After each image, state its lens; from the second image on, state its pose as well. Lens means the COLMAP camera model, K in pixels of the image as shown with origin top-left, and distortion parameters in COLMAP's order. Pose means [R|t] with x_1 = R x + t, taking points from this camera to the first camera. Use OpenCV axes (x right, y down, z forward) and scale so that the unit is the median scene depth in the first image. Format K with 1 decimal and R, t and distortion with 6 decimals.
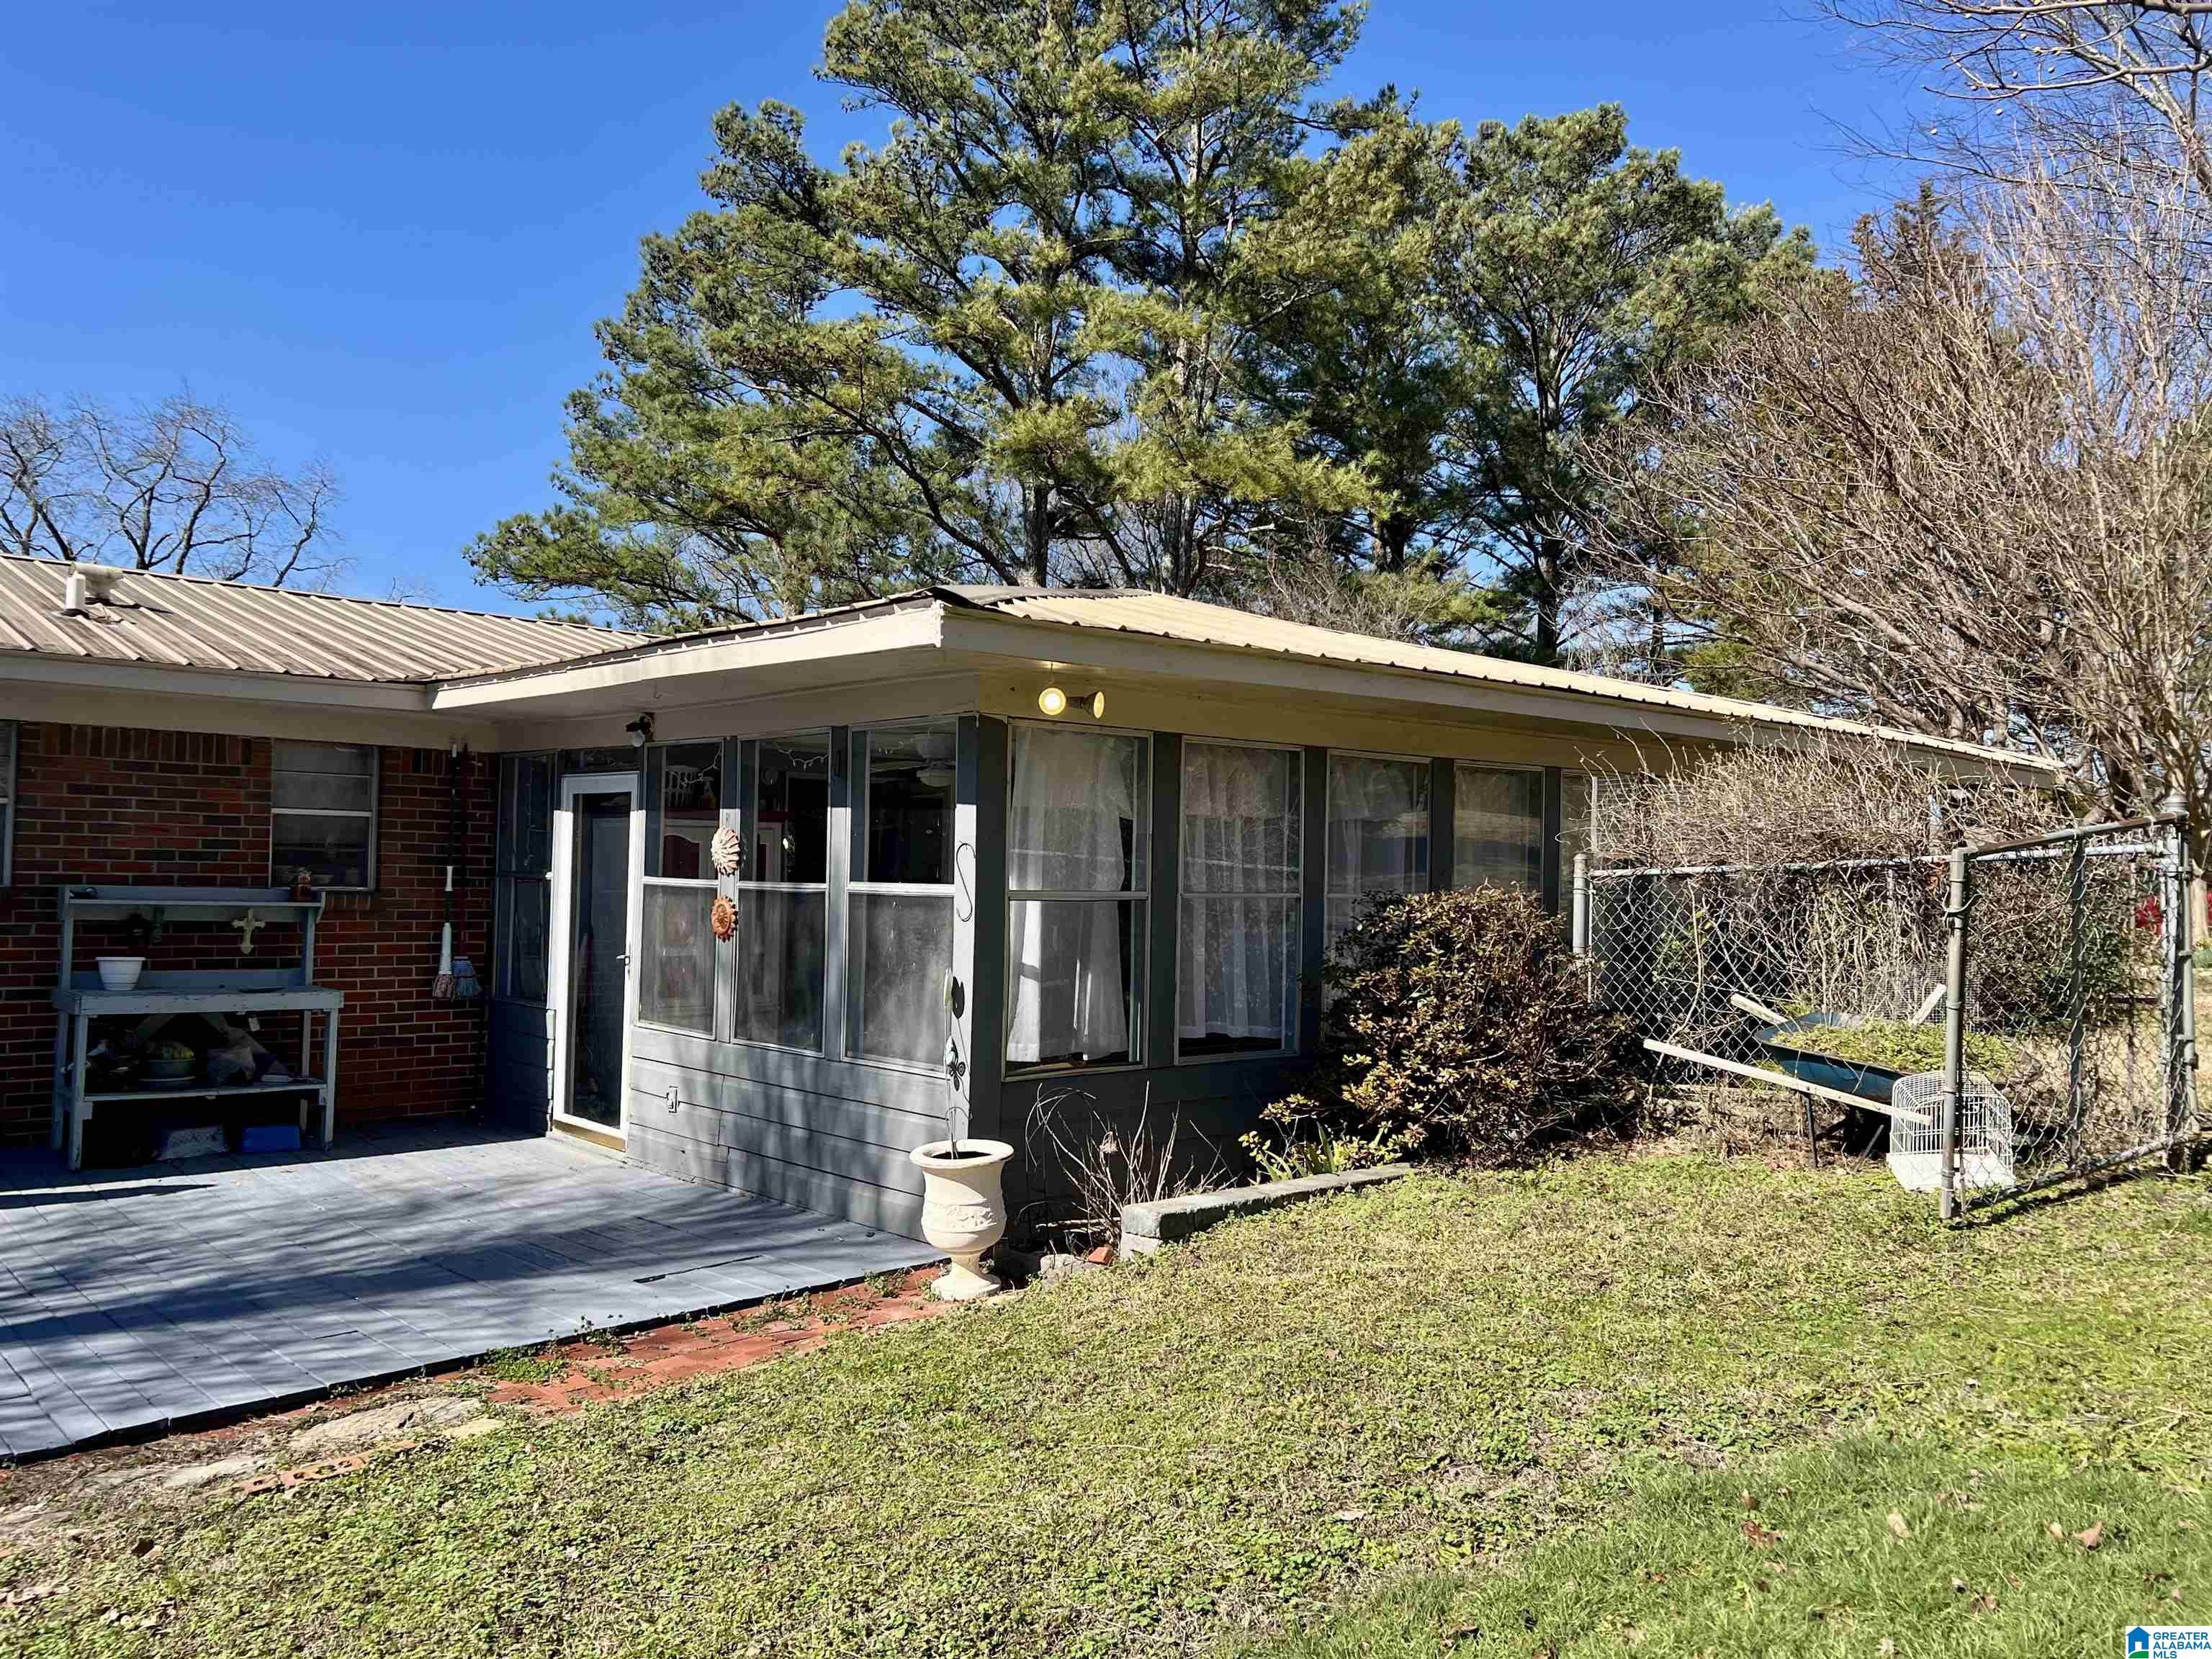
lens RADIAL K [[1670.3, 0, 1106.1], [0, 1670.3, 789.8], [0, 0, 1]] dist [0.054595, -0.072509]
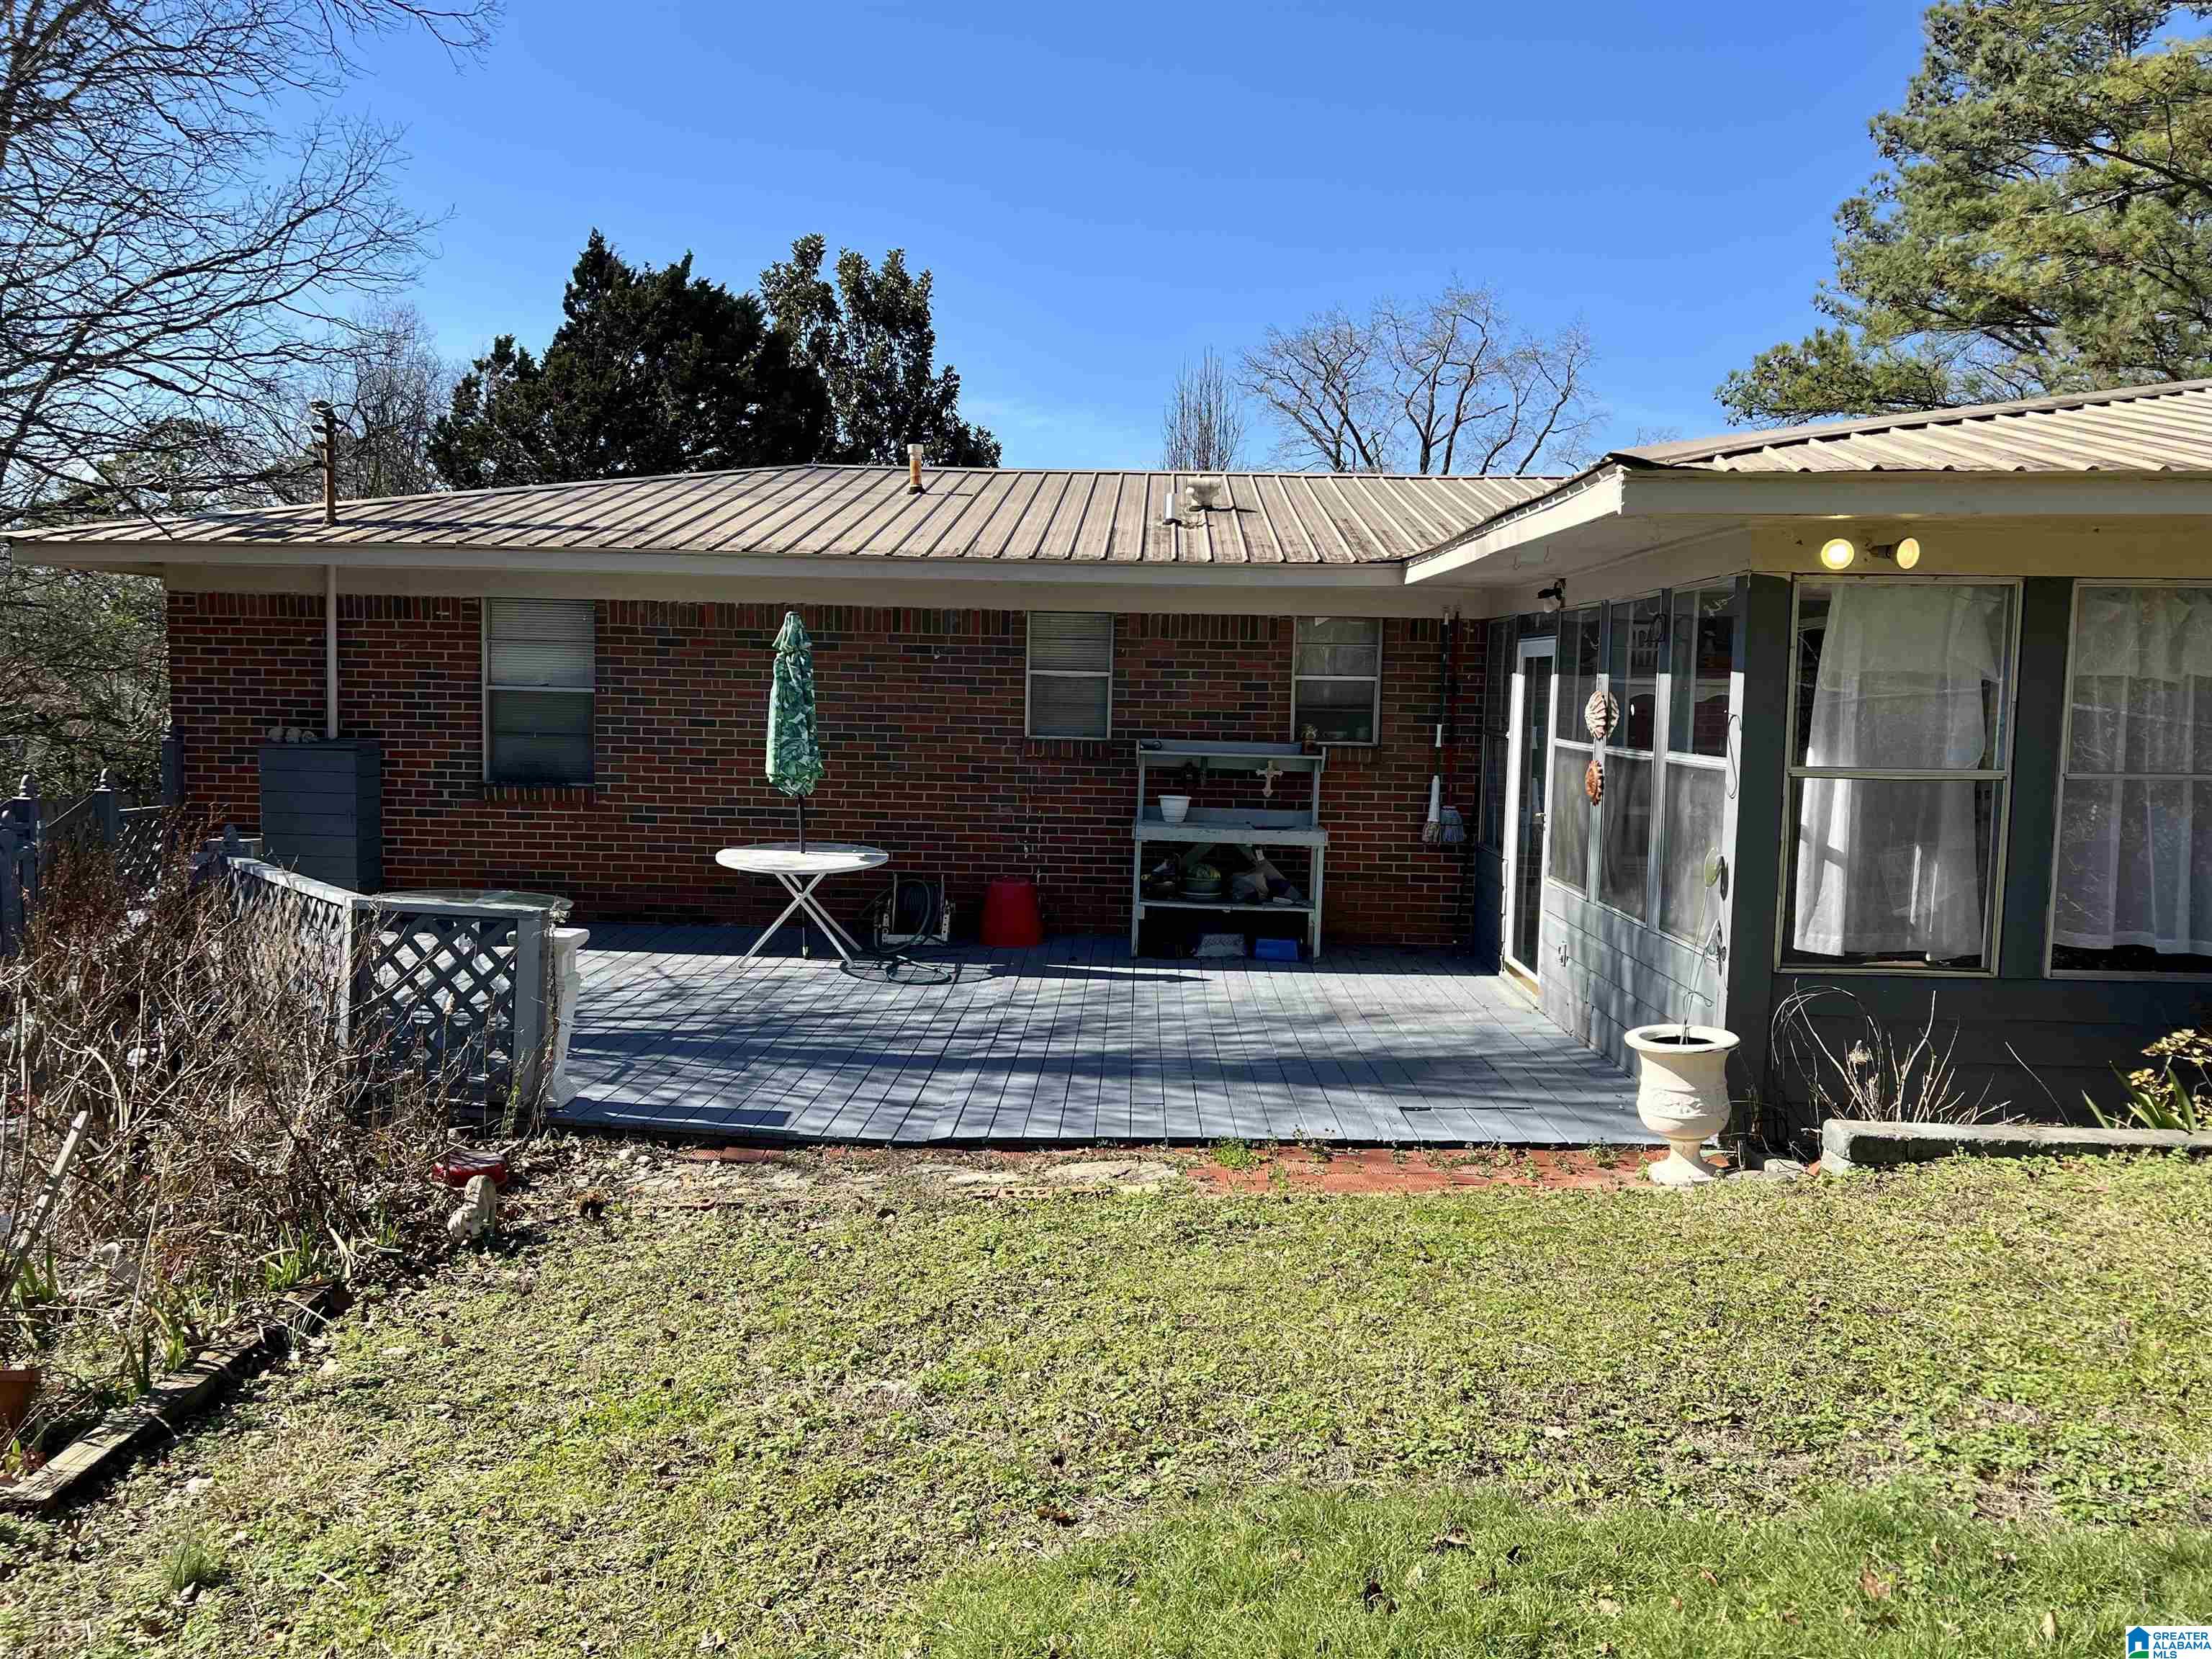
lens RADIAL K [[1681.2, 0, 1106.0], [0, 1681.2, 829.5], [0, 0, 1]] dist [0.009451, -0.045566]
pose [[0.698430, 0.053524, -0.713674, 0.279074], [0.034514, 0.993520, 0.108288, -0.014896], [0.714845, -0.100263, 0.692057, 0.077839]]
